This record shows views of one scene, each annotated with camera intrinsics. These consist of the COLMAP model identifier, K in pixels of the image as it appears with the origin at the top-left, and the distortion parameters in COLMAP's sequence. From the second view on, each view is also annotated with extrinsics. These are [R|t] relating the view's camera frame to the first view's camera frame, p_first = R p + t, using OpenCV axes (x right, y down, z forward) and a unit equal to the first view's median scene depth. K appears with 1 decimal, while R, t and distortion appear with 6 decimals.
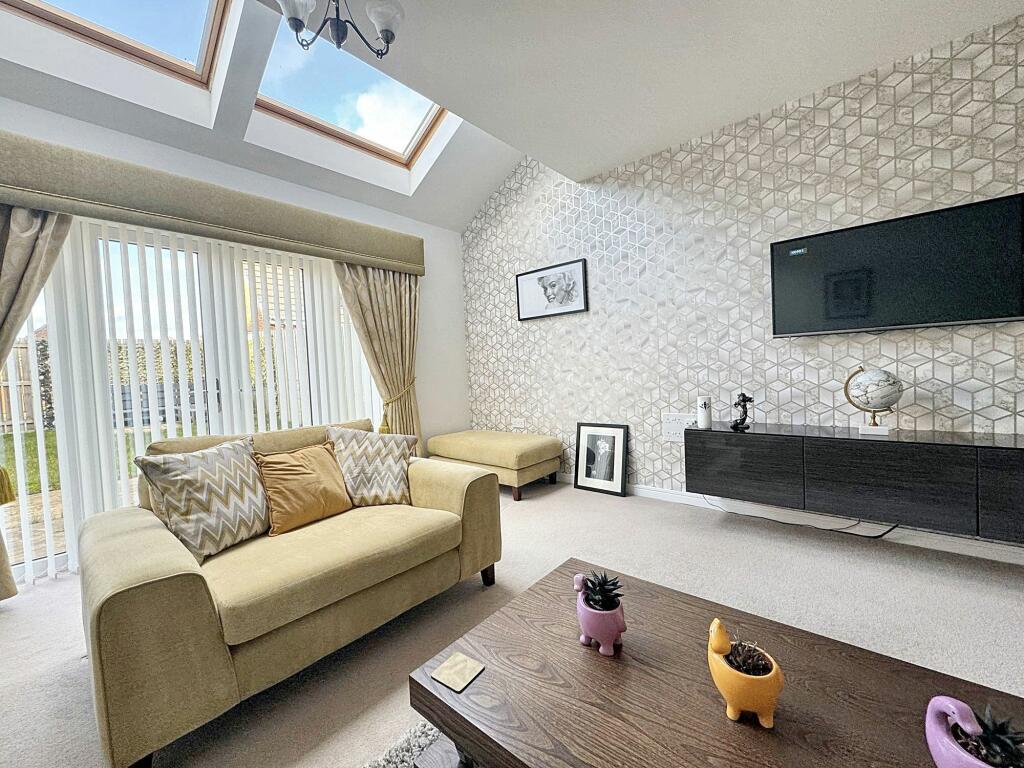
lens RADIAL K [[409.6, 0, 511.5], [0, 409.6, 376.5], [0, 0, 1]] dist [-0.001107, -0.000087]
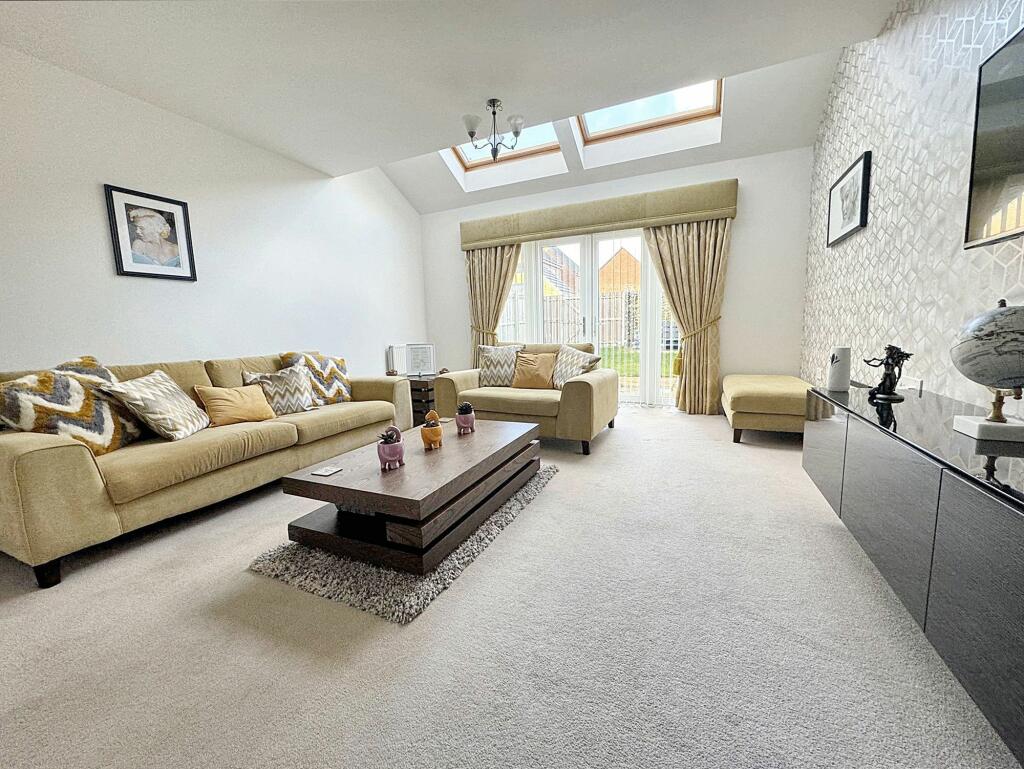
lens RADIAL K [[396.0, 0, 512.0], [0, 396.0, 384.5], [0, 0, 1]] dist [-0.000235, -0.000066]
pose [[0.290234, 0.168545, -0.941996, 0.744052], [-0.006324, 0.984684, 0.174234, -0.002758], [0.956935, -0.044611, 0.286855, 0.194455]]
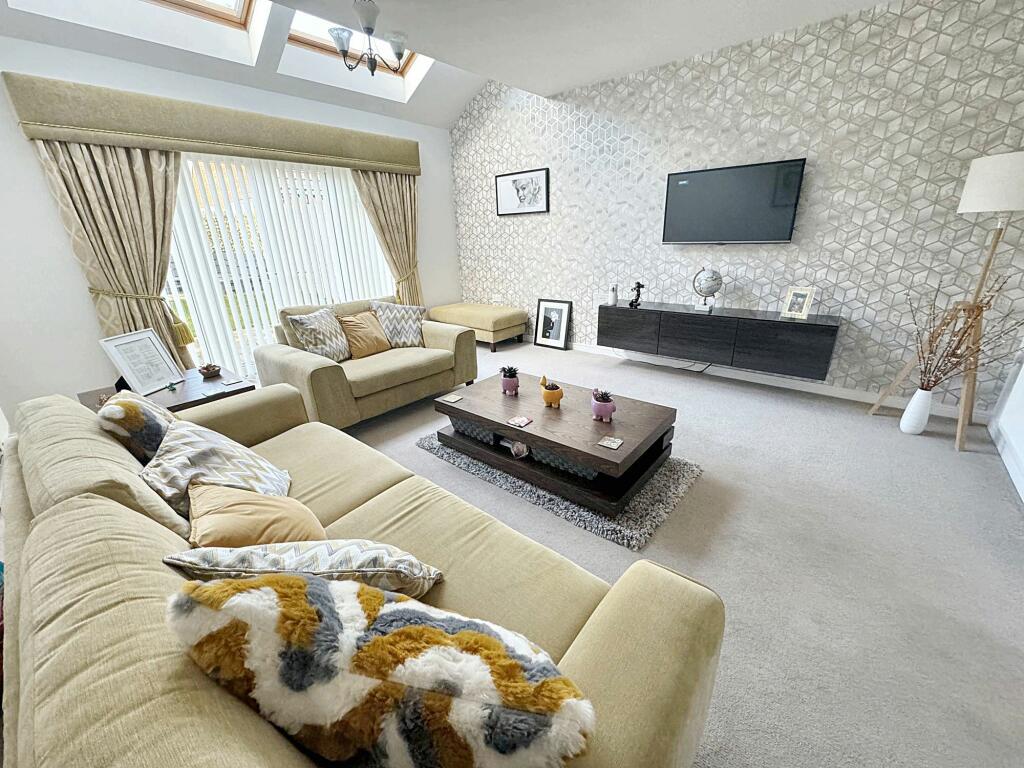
lens RADIAL K [[407.6, 0, 503.4], [0, 407.6, 380.1], [0, 0, 1]] dist [0.000484, -0.000001]
pose [[0.999872, 0.015236, -0.004929, 0.059778], [-0.012894, 0.948537, 0.316403, -0.064133], [0.009496, -0.316299, 0.948612, -0.415460]]
